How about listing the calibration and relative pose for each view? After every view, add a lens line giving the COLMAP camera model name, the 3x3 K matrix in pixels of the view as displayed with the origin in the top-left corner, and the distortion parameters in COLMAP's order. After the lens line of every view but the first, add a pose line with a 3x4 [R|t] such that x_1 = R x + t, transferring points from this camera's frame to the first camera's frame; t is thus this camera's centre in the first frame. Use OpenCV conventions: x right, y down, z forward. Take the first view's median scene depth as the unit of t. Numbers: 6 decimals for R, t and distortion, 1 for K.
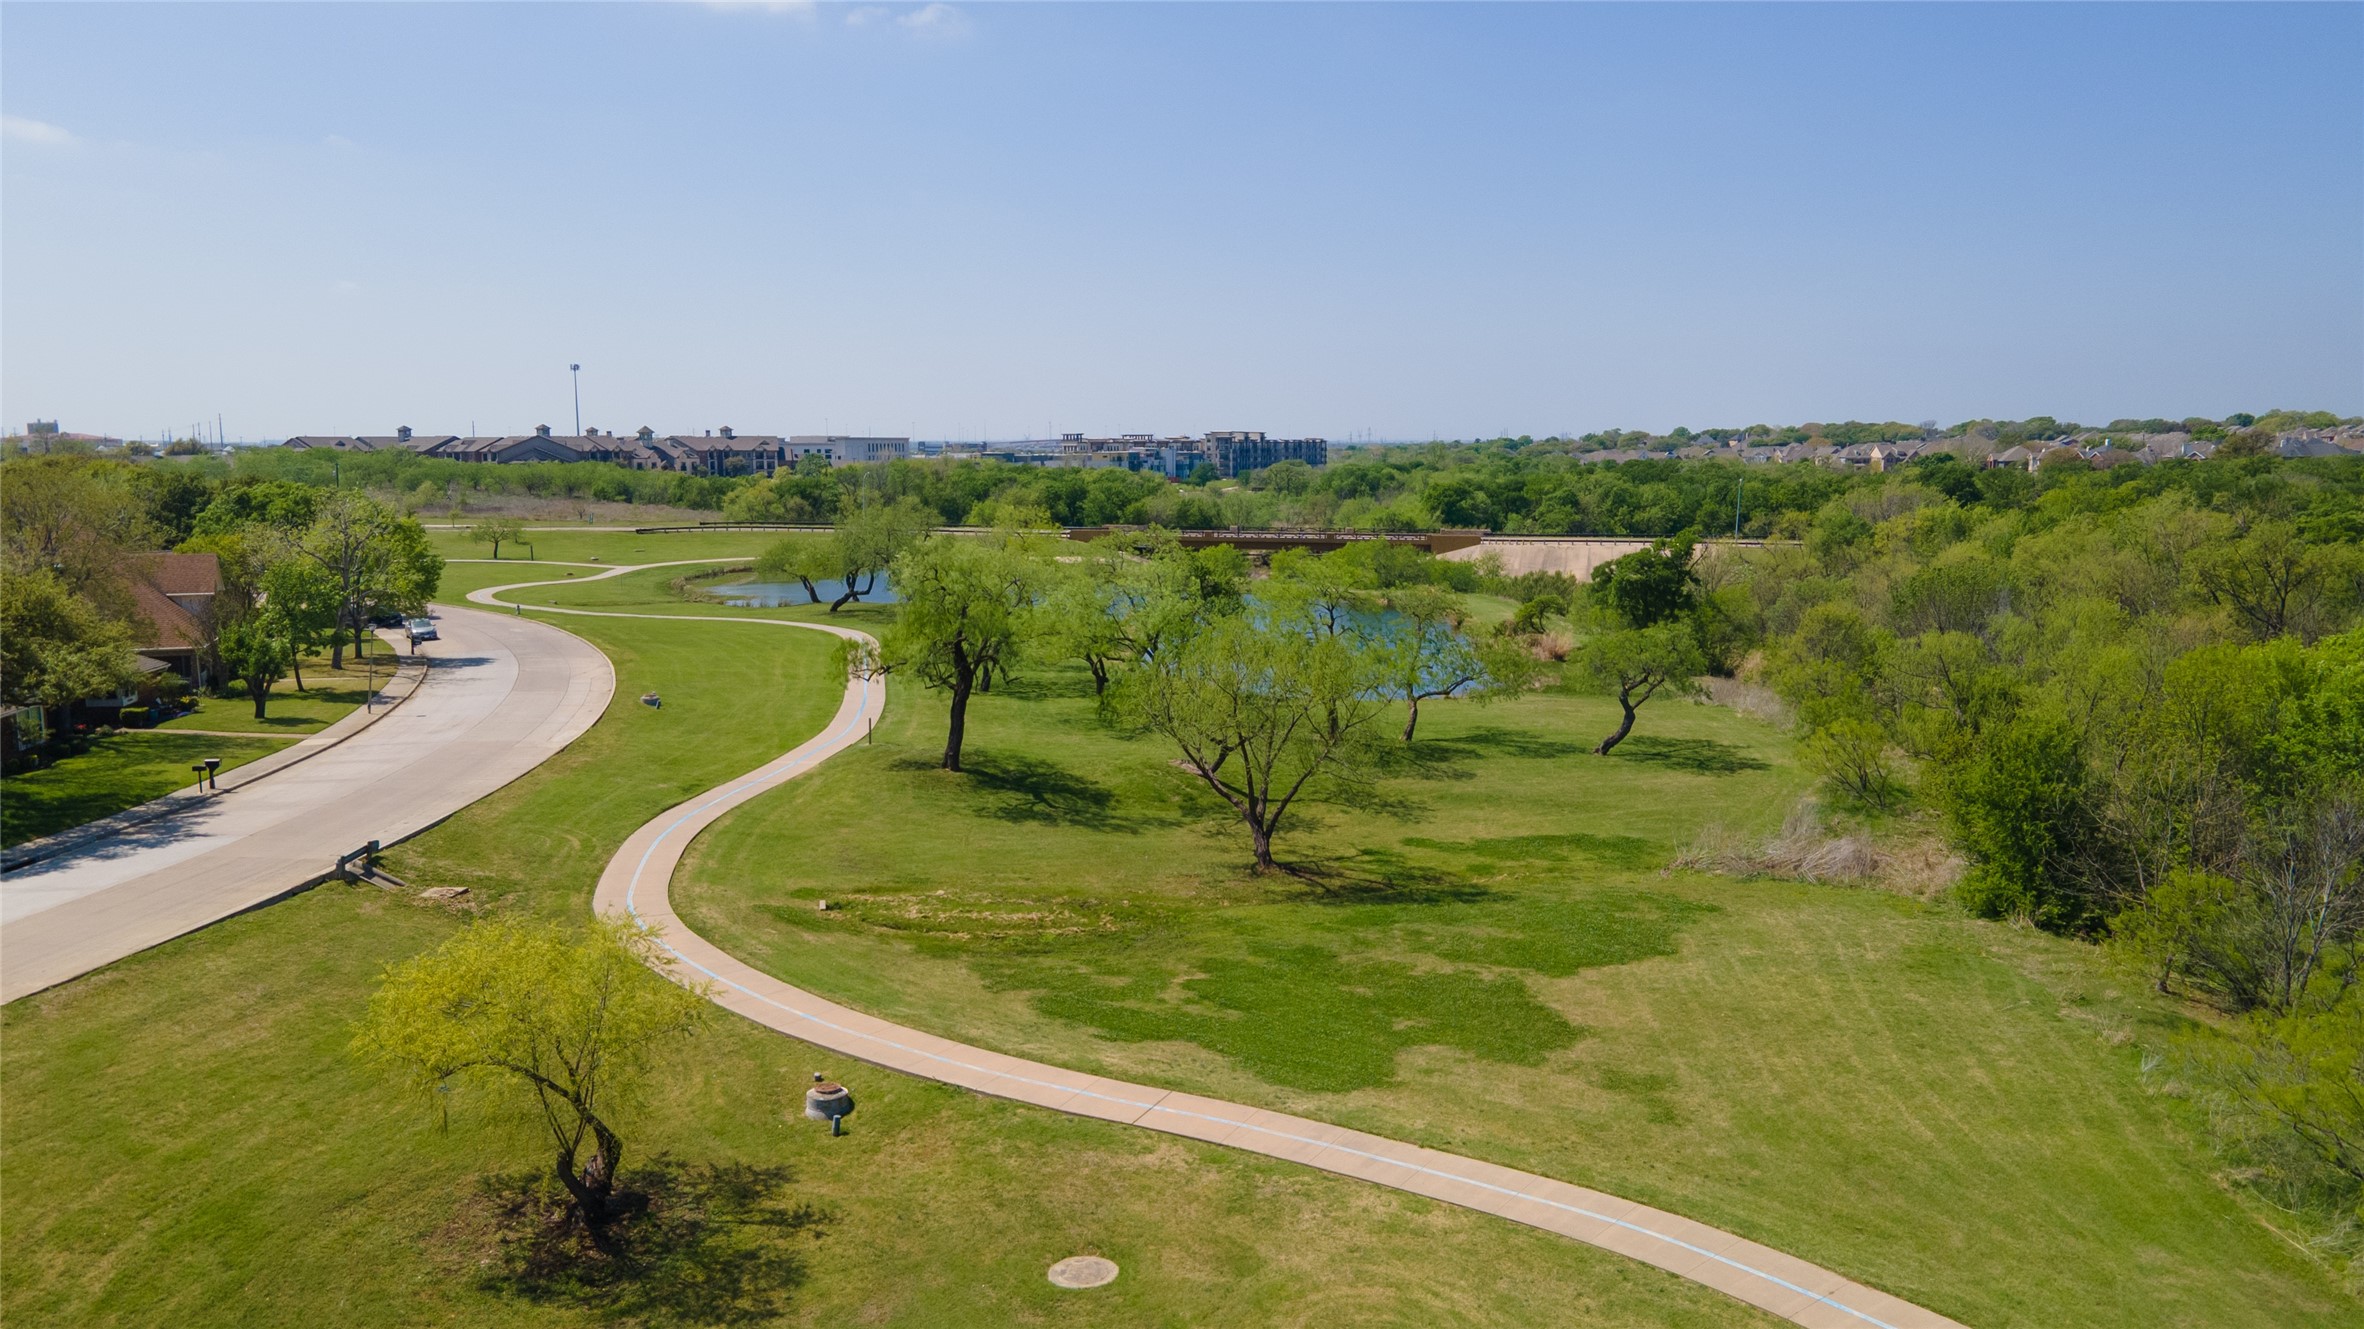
lens RADIAL K [[1762.4, 0, 1215.4], [0, 1762.4, 669.0], [0, 0, 1]] dist [0.046784, 0.007406]
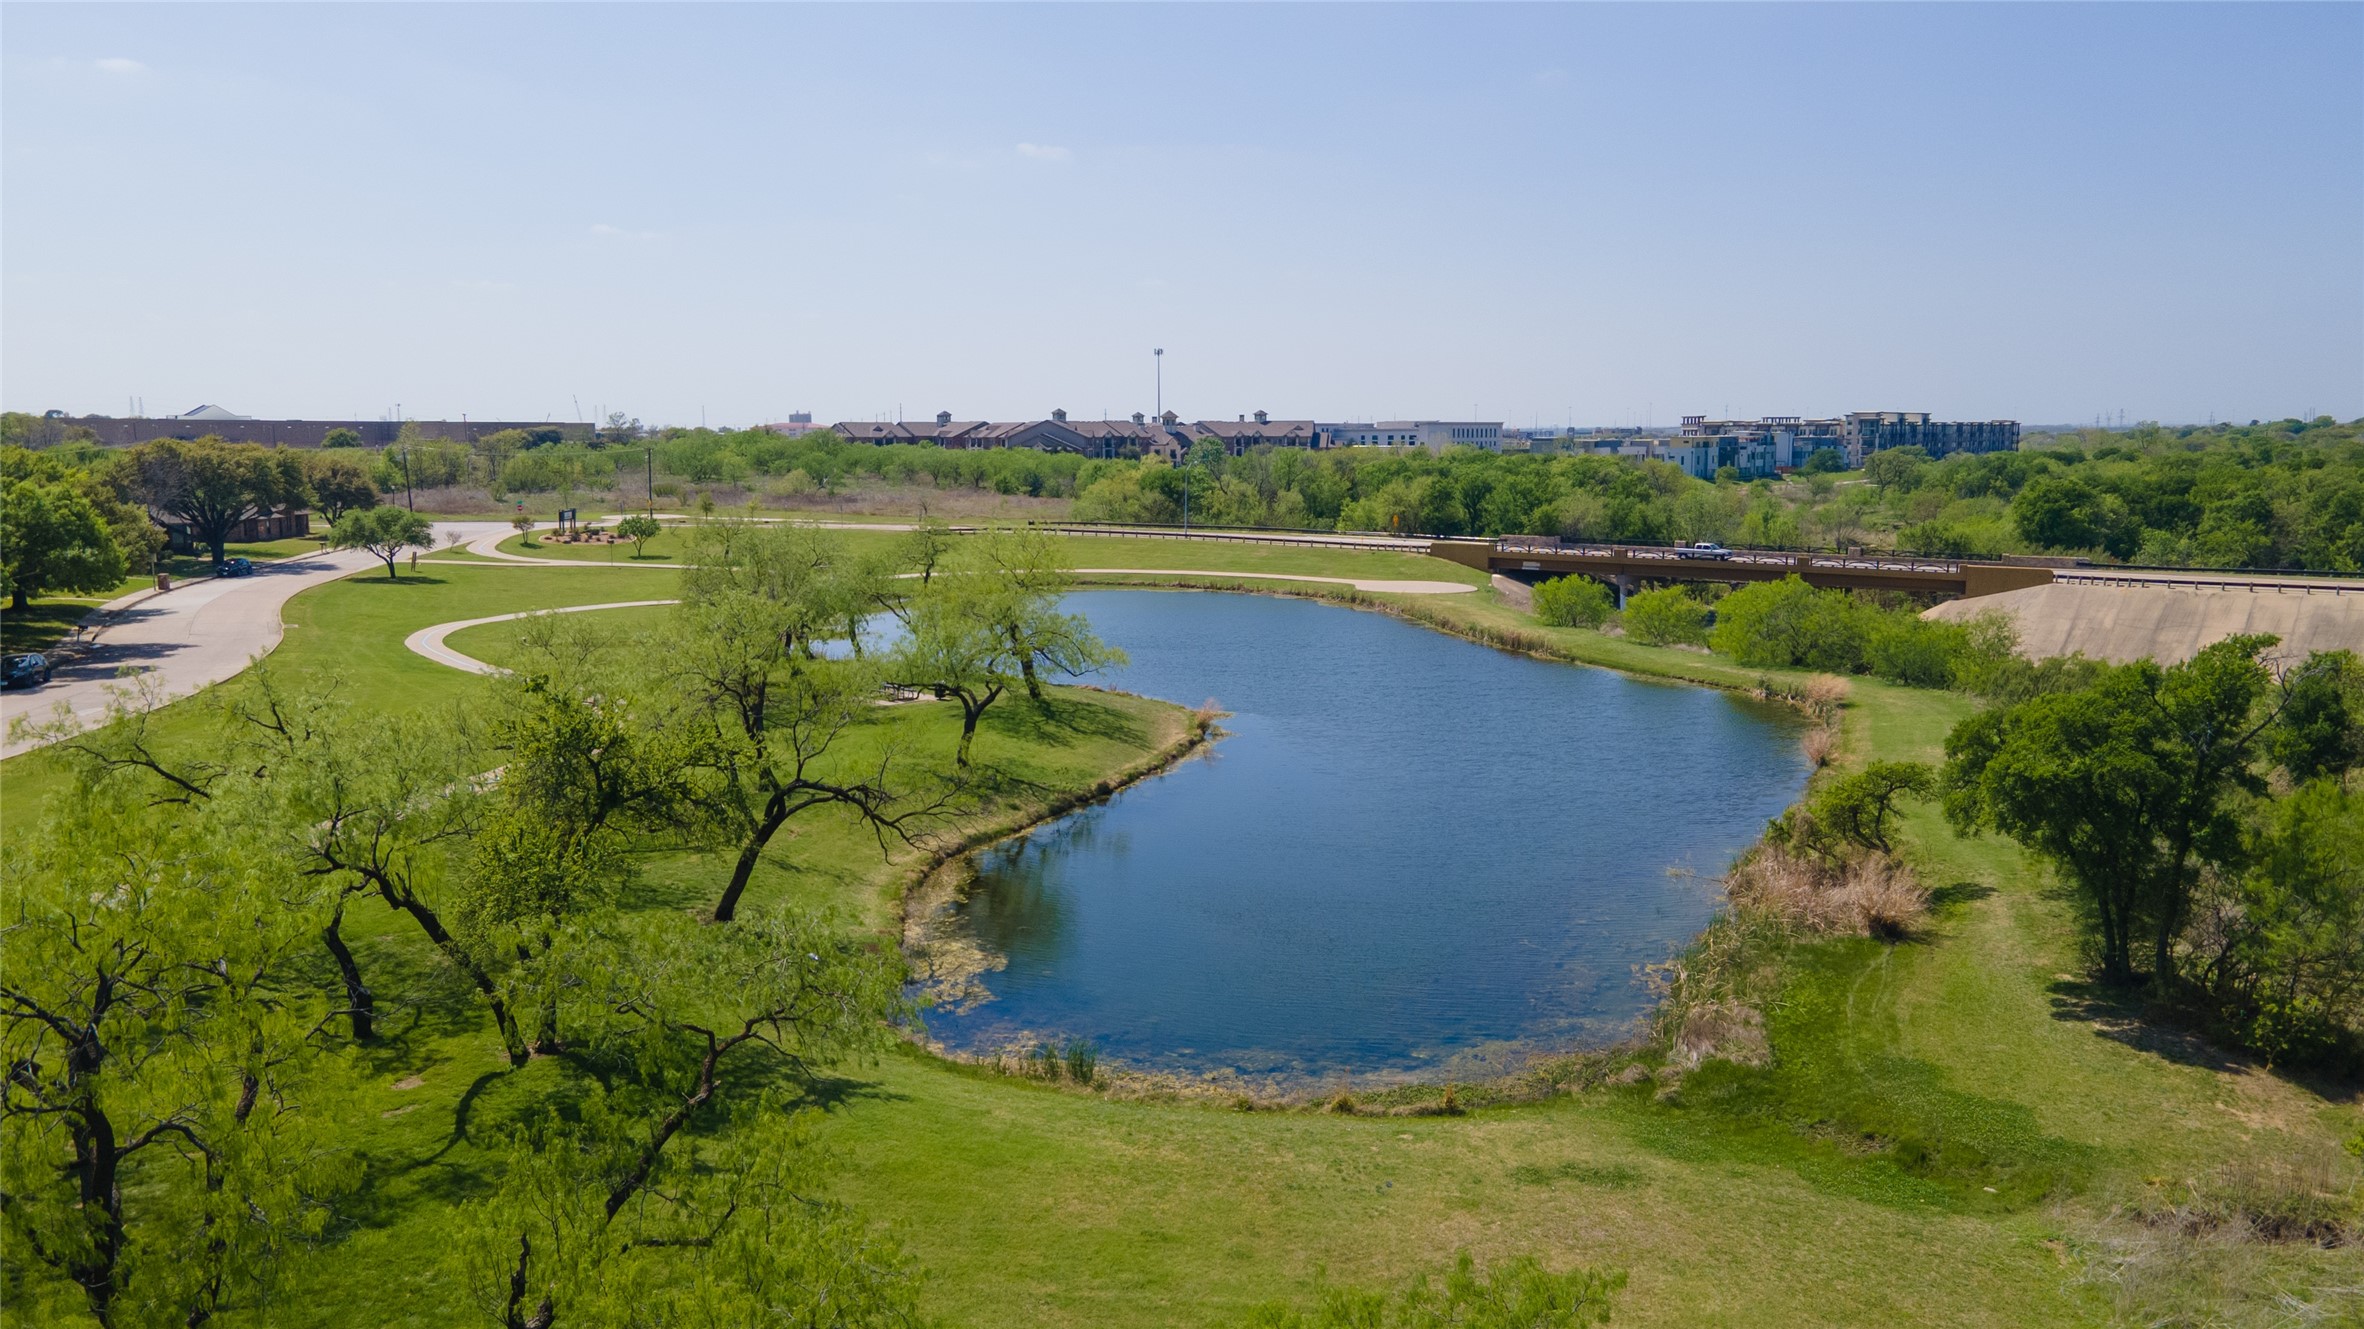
lens RADIAL K [[1762.4, 0, 1215.4], [0, 1762.4, 669.0], [0, 0, 1]] dist [0.046784, 0.007406]
pose [[0.925967, 0.051021, -0.374142, 0.082423], [-0.048374, 0.998694, 0.016468, -0.026807], [0.374493, 0.002850, 0.927225, 0.228329]]
